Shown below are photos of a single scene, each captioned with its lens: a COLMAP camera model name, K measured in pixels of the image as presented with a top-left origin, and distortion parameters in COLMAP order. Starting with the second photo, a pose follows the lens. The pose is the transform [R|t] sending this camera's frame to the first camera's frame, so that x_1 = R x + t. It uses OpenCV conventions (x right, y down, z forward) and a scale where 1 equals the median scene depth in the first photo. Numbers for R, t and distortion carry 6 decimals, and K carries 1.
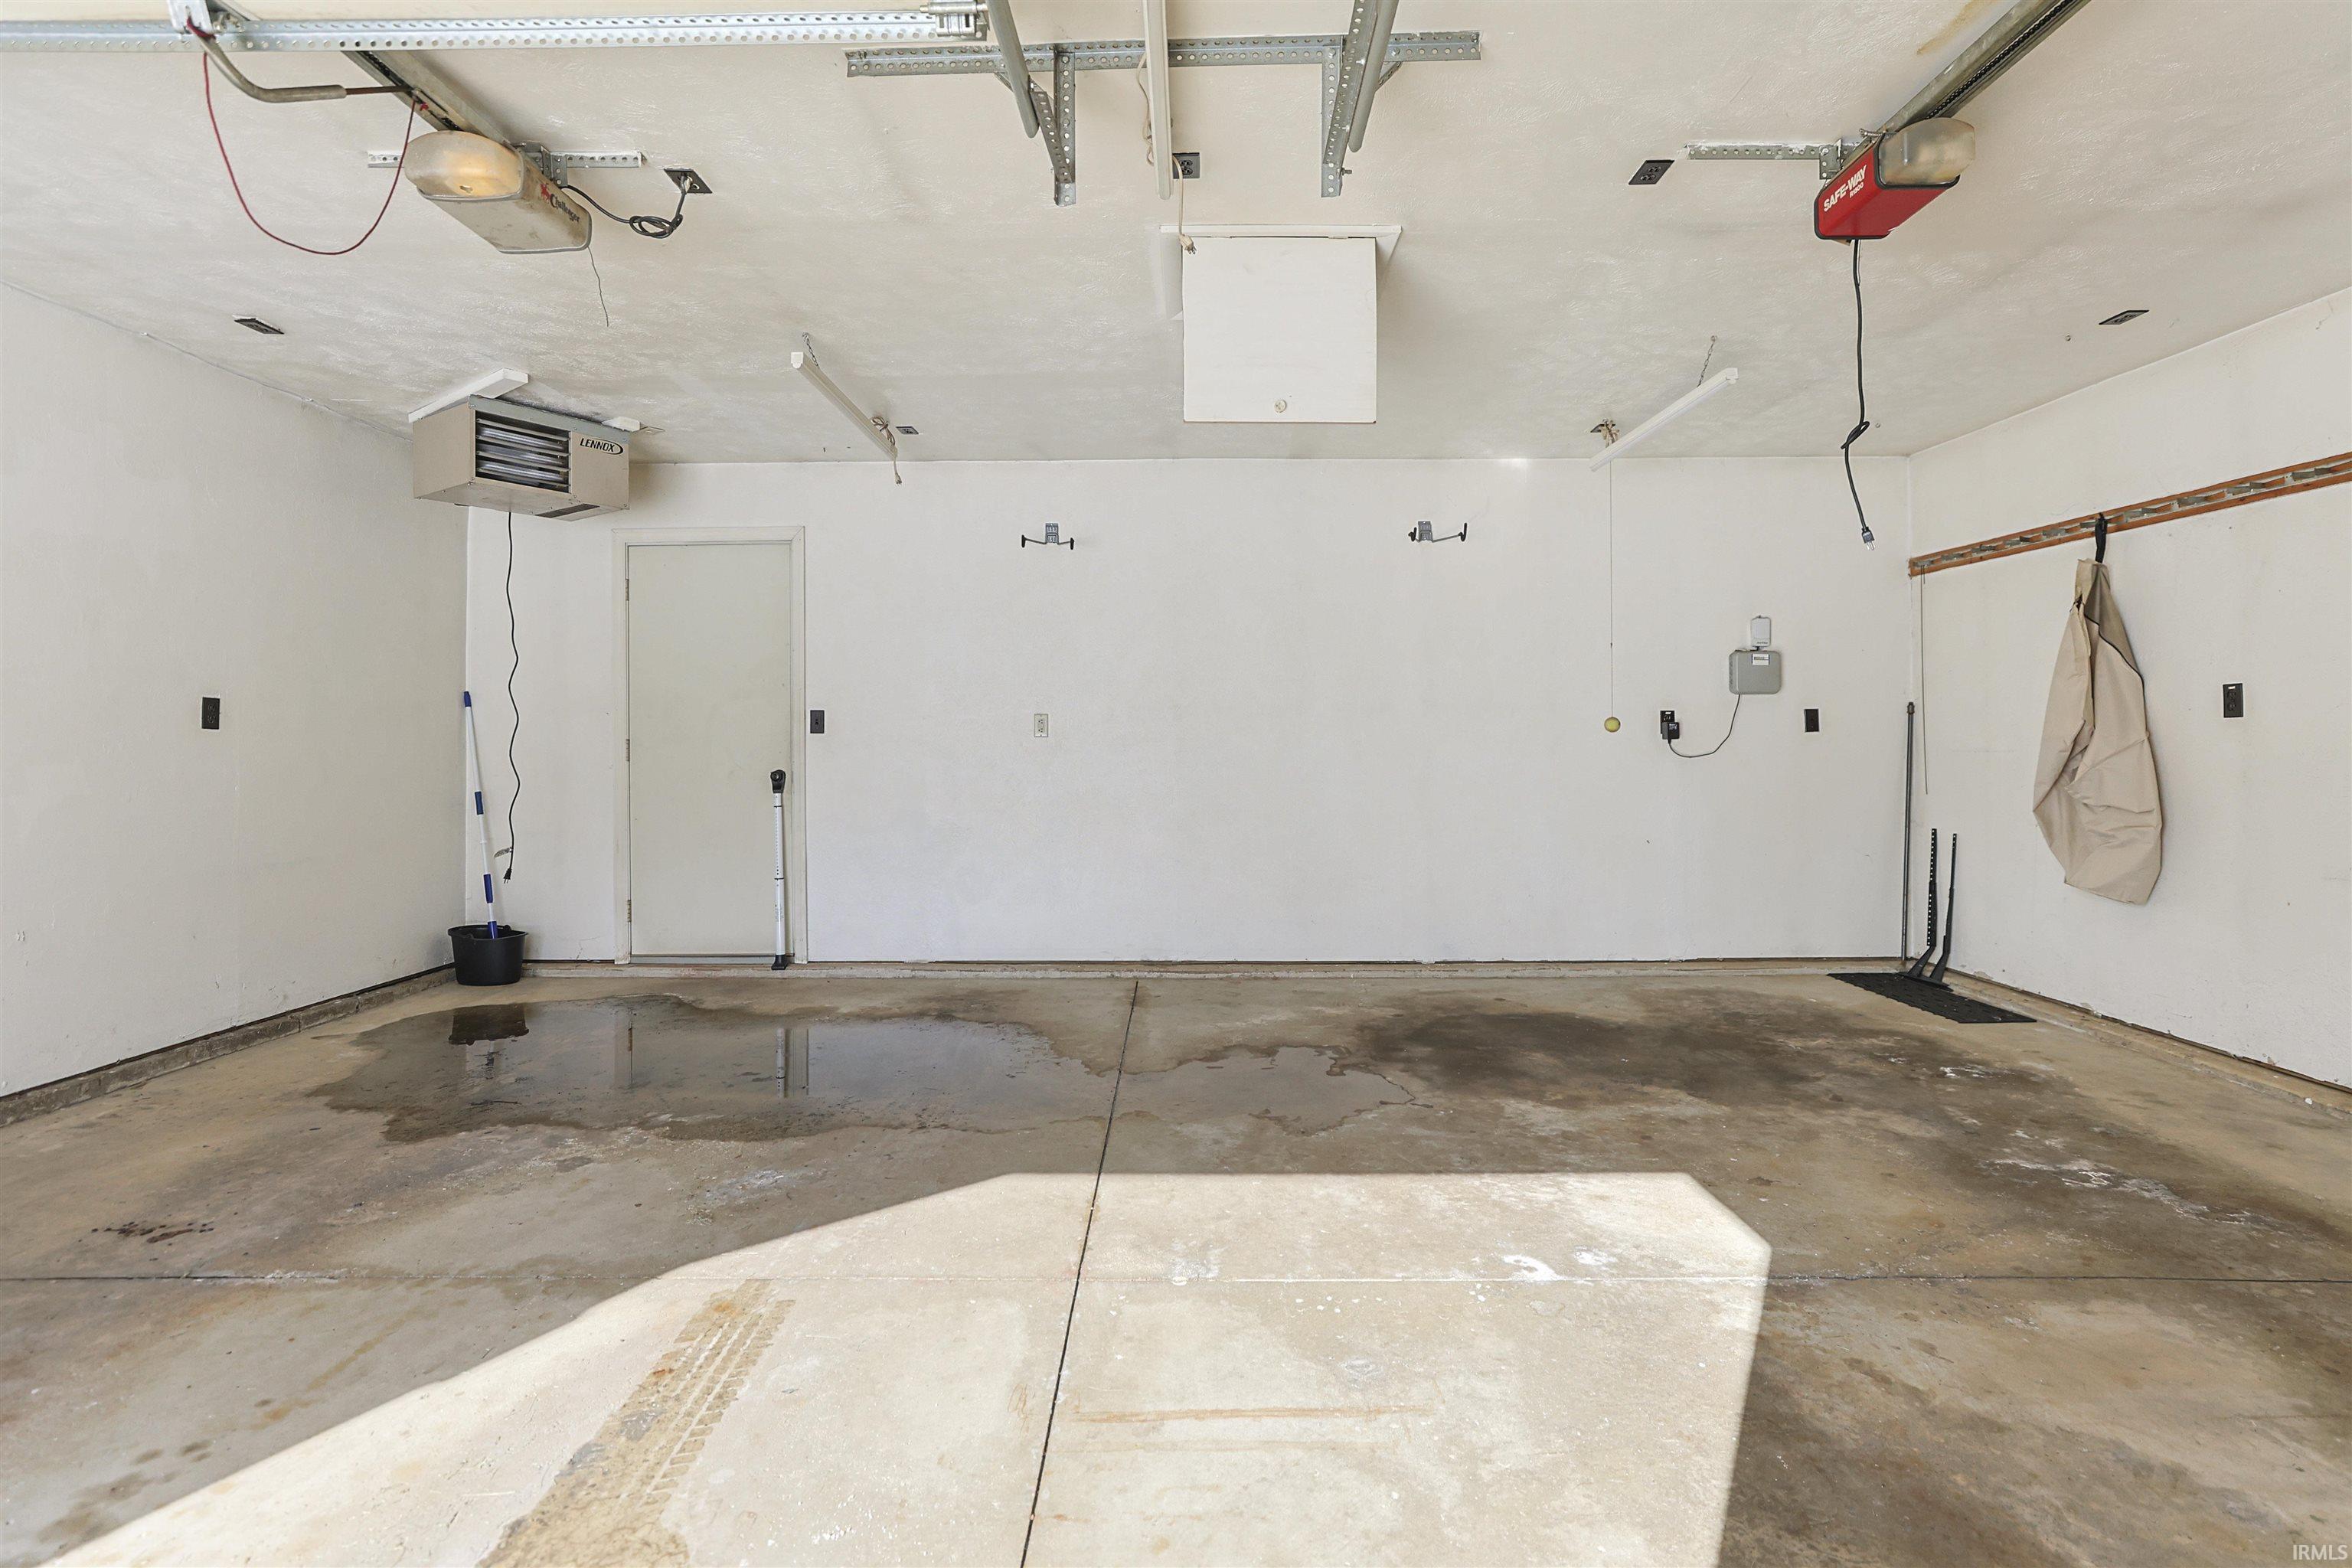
lens RADIAL K [[1127.4, 0, 1166.1], [0, 1127.4, 759.5], [0, 0, 1]] dist [-0.013812, 0.009151]
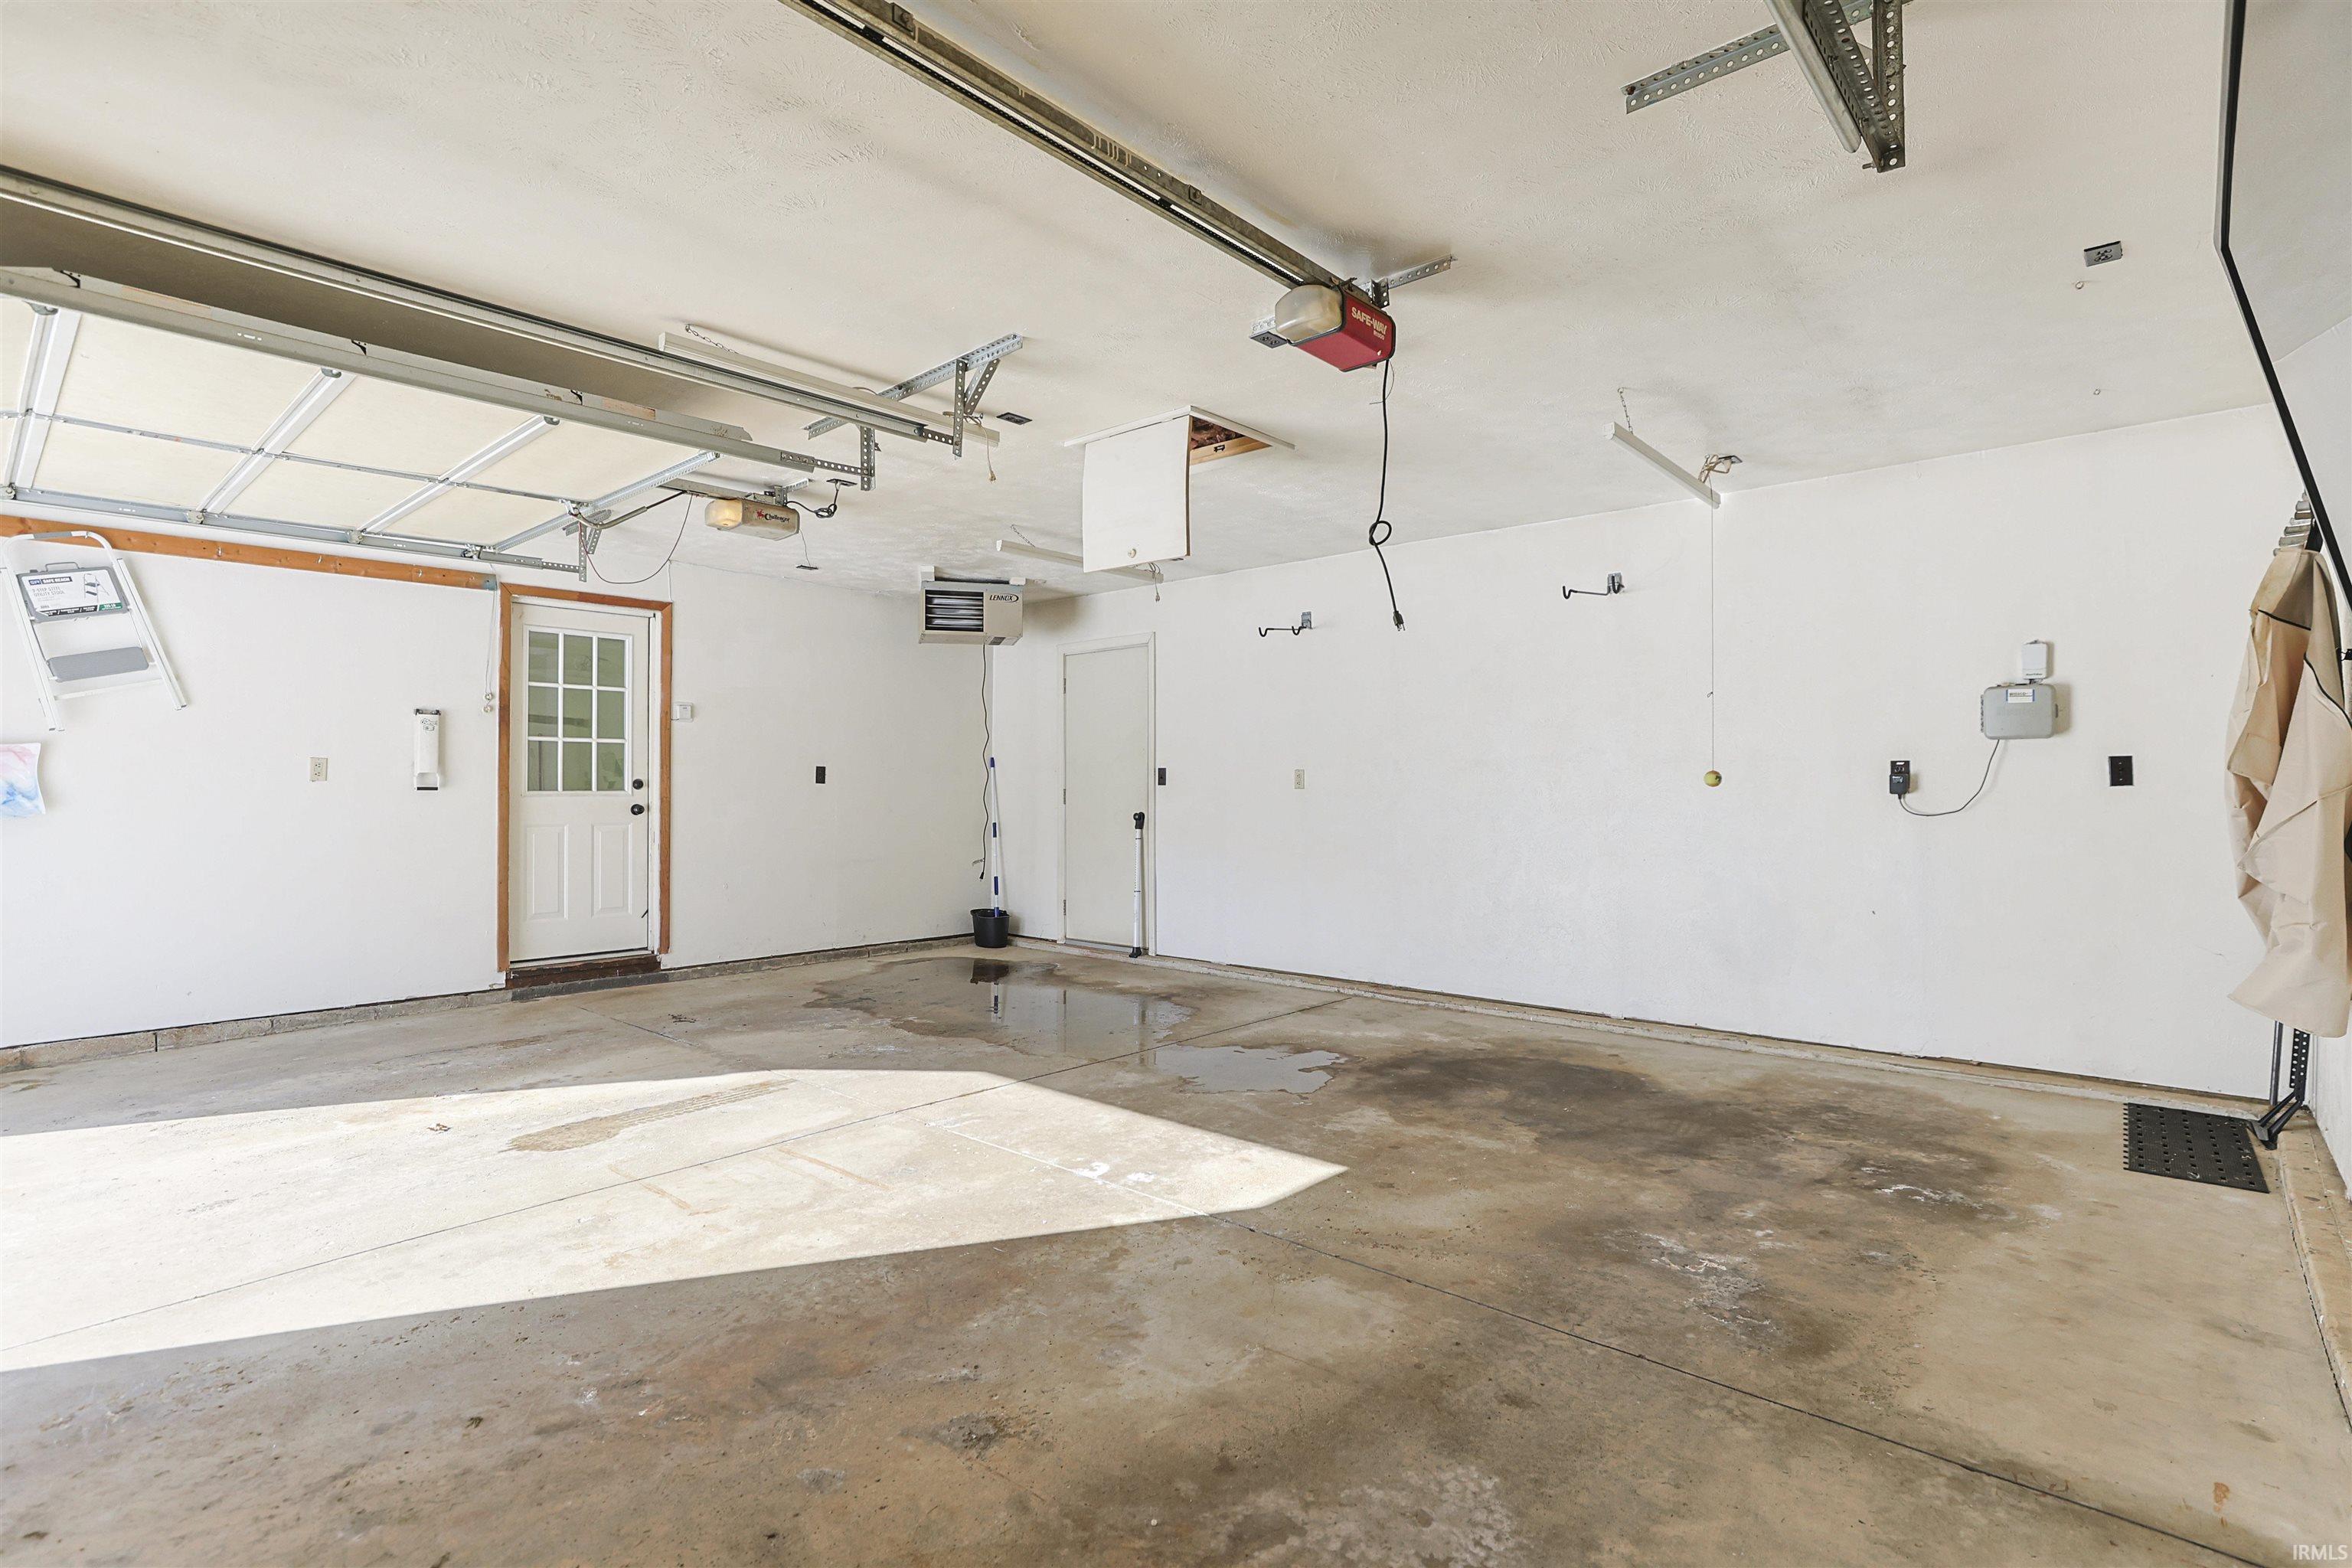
lens RADIAL K [[1127.4, 0, 1174.6], [0, 1127.4, 792.0], [0, 0, 1]] dist [-0.013812, 0.009151]
pose [[0.752968, 0.006208, -0.658028, 0.935279], [-0.013636, 0.999888, -0.006170, -0.010797], [0.657916, 0.013618, 0.752968, -0.004752]]
